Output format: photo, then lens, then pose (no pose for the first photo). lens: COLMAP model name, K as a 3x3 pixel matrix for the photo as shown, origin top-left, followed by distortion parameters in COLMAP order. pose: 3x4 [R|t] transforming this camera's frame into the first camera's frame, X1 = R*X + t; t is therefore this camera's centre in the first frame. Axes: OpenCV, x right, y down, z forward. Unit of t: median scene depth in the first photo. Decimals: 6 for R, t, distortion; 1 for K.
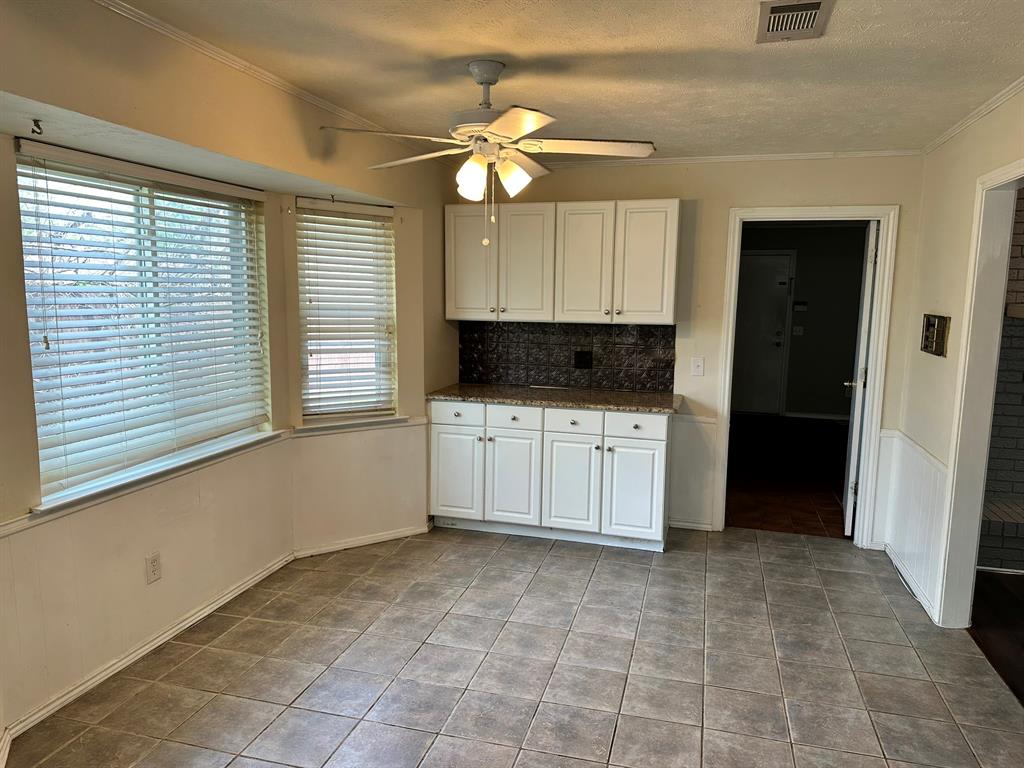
lens RADIAL K [[716.3, 0, 513.0], [0, 716.3, 382.4], [0, 0, 1]] dist [0.062804, -0.075968]
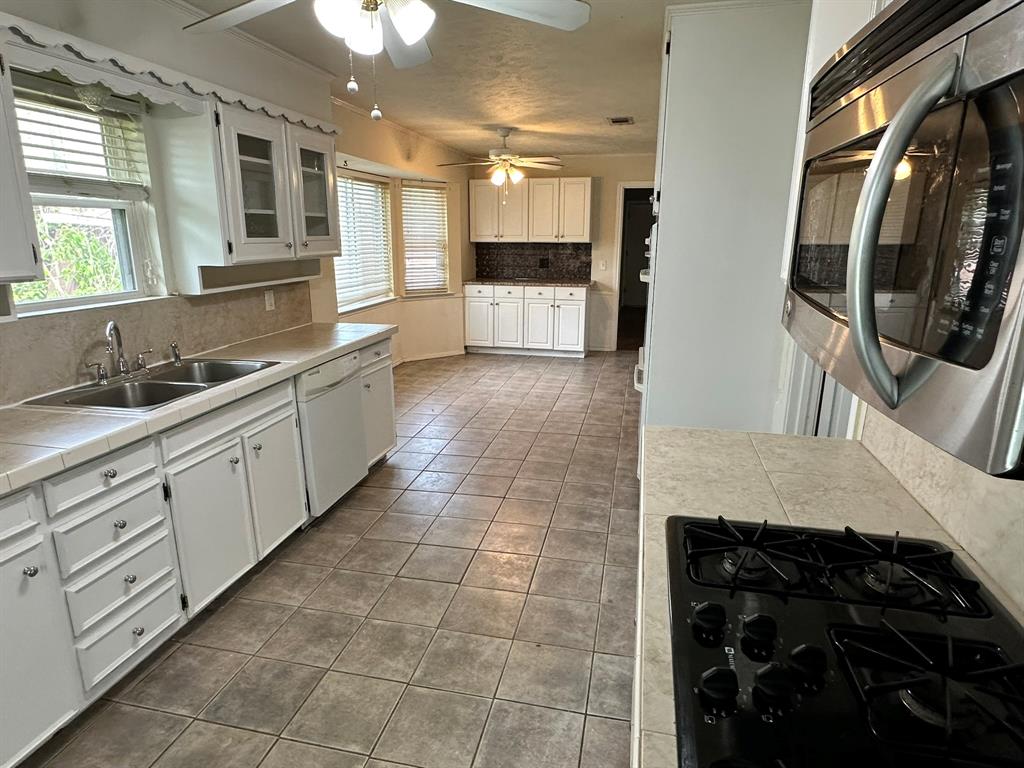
lens RADIAL K [[600.8, 0, 514.2], [0, 600.8, 382.8], [0, 0, 1]] dist [-0.008912, -0.000375]
pose [[0.998354, -0.024662, 0.051785, -0.076955], [0.018235, 0.992472, 0.121107, 0.098877], [-0.054382, -0.119963, 0.991288, -0.667721]]
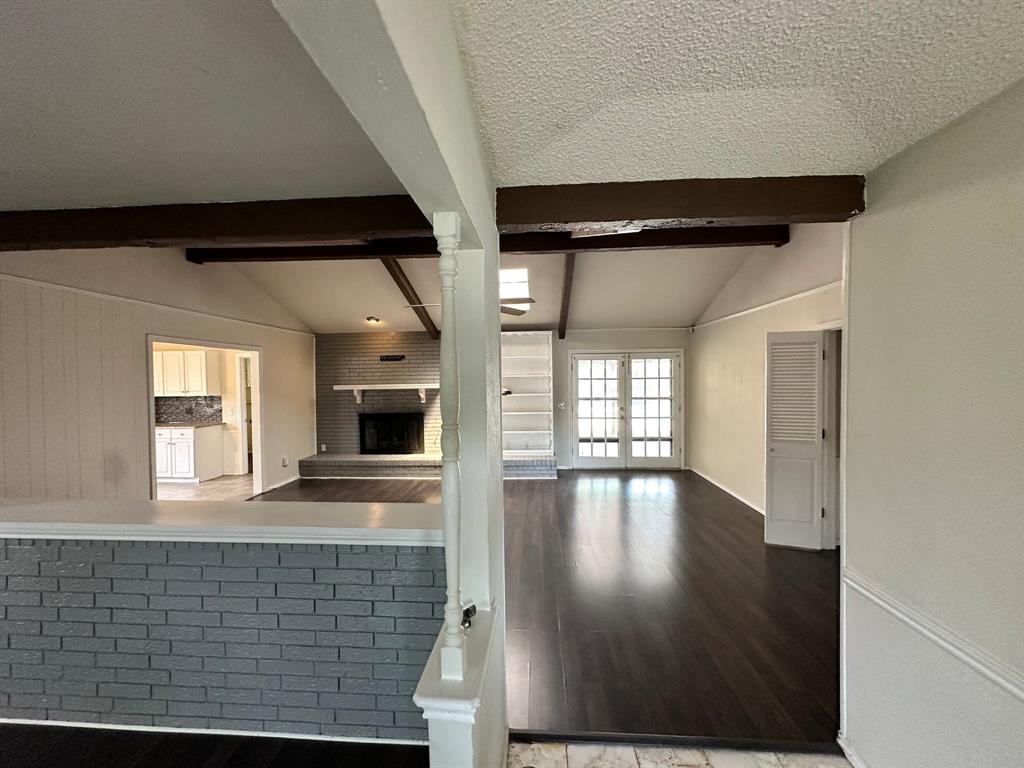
lens RADIAL K [[410.3, 0, 510.1], [0, 410.3, 385.9], [0, 0, 1]] dist [-0.006516, 0.001288]
pose [[0.977615, -0.031280, 0.208062, 1.028323], [0.052794, 0.993719, -0.098667, 0.095030], [-0.203669, 0.107442, 0.973126, -0.732017]]
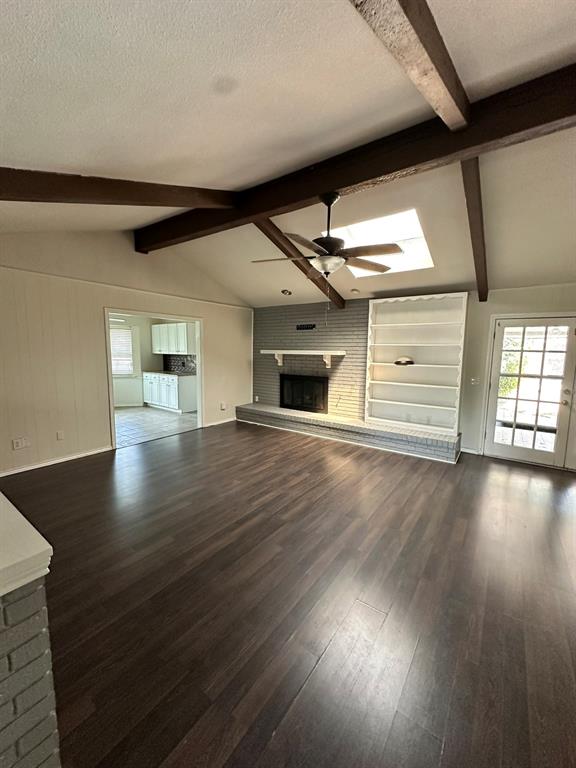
lens RADIAL K [[307.8, 0, 296.9], [0, 307.8, 382.6], [0, 0, 1]] dist [-0.006516, 0.001288]
pose [[0.938537, 0.036998, -0.343191, 1.363709], [-0.046244, 0.998753, -0.018793, 0.076290], [0.342068, 0.033509, 0.939078, -0.360060]]
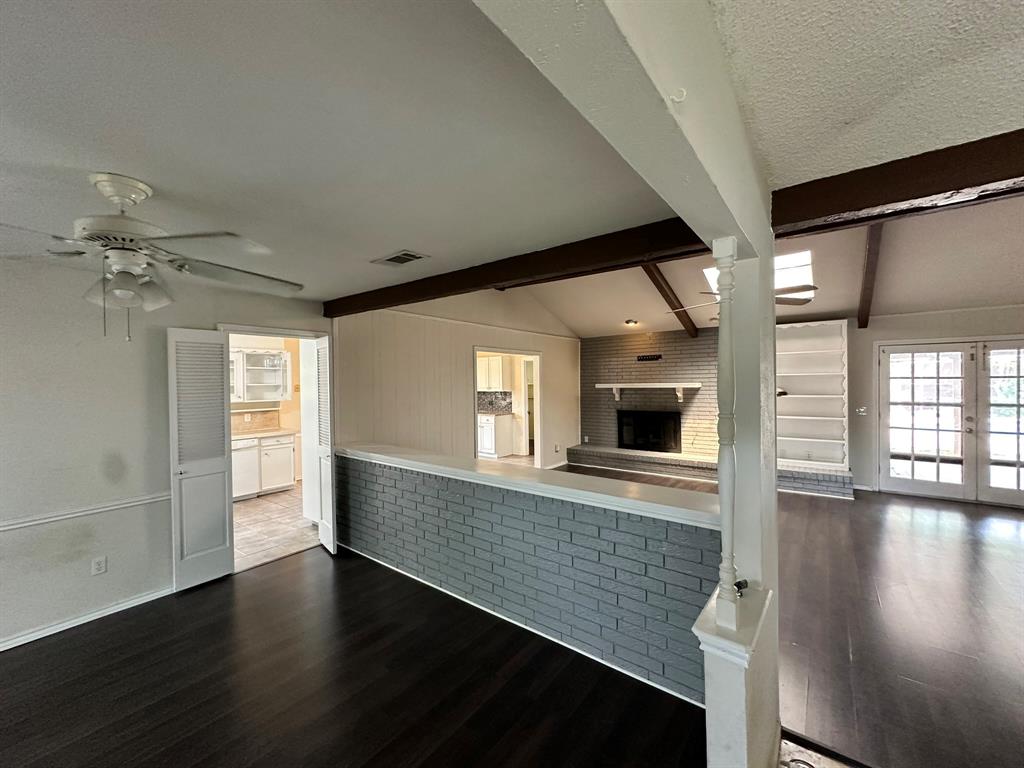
lens RADIAL K [[410.3, 0, 510.4], [0, 410.3, 384.1], [0, 0, 1]] dist [-0.006516, 0.001288]
pose [[0.927865, -0.023694, -0.372162, 1.008342], [-0.019720, 0.993466, -0.112415, 0.107716], [0.372394, 0.111645, 0.921335, -0.819527]]
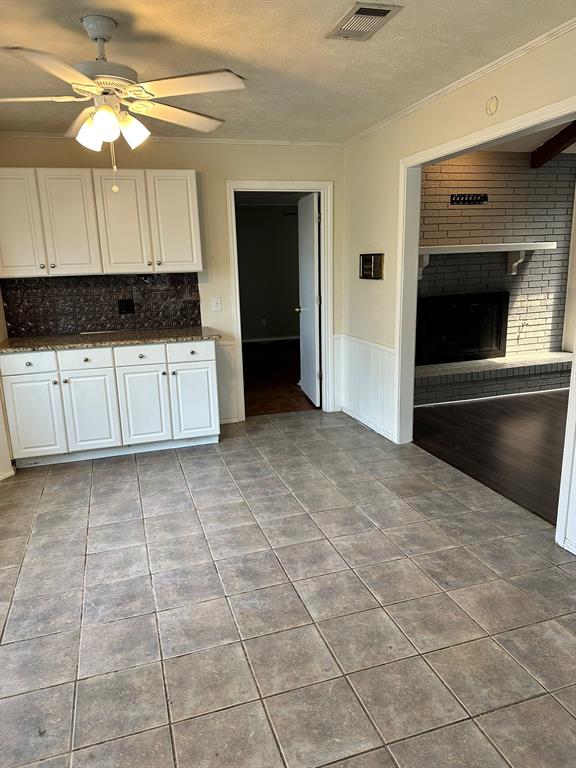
lens RADIAL K [[537.2, 0, 289.0], [0, 537.2, 386.6], [0, 0, 1]] dist [0.062804, -0.075968]
pose [[0.840045, -0.165855, 0.516542, -0.186608], [0.112745, 0.984706, 0.132822, 0.013194], [-0.530672, -0.053340, 0.845897, 0.081721]]
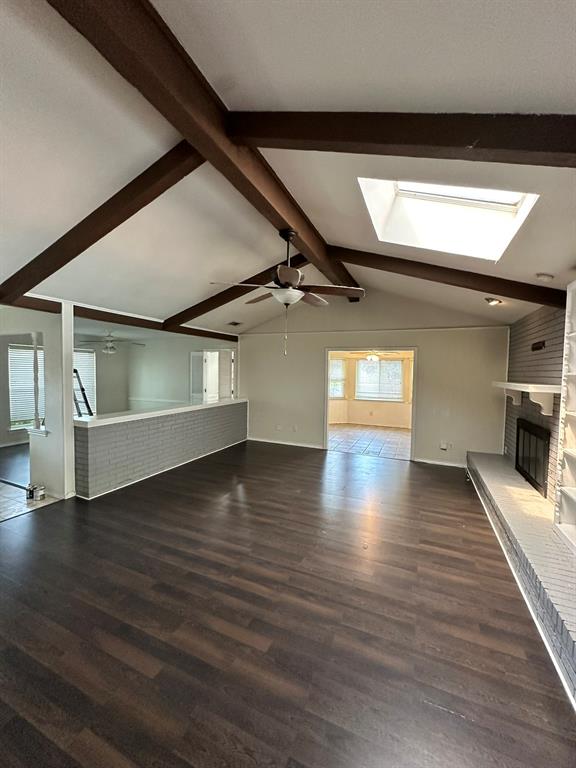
lens RADIAL K [[307.8, 0, 285.1], [0, 307.8, 382.0], [0, 0, 1]] dist [-0.006516, 0.001288]
pose [[-0.158627, 0.018096, -0.987173, 1.882065], [-0.151970, 0.987470, 0.042521, -0.033922], [0.975573, 0.156766, -0.153890, 0.421056]]
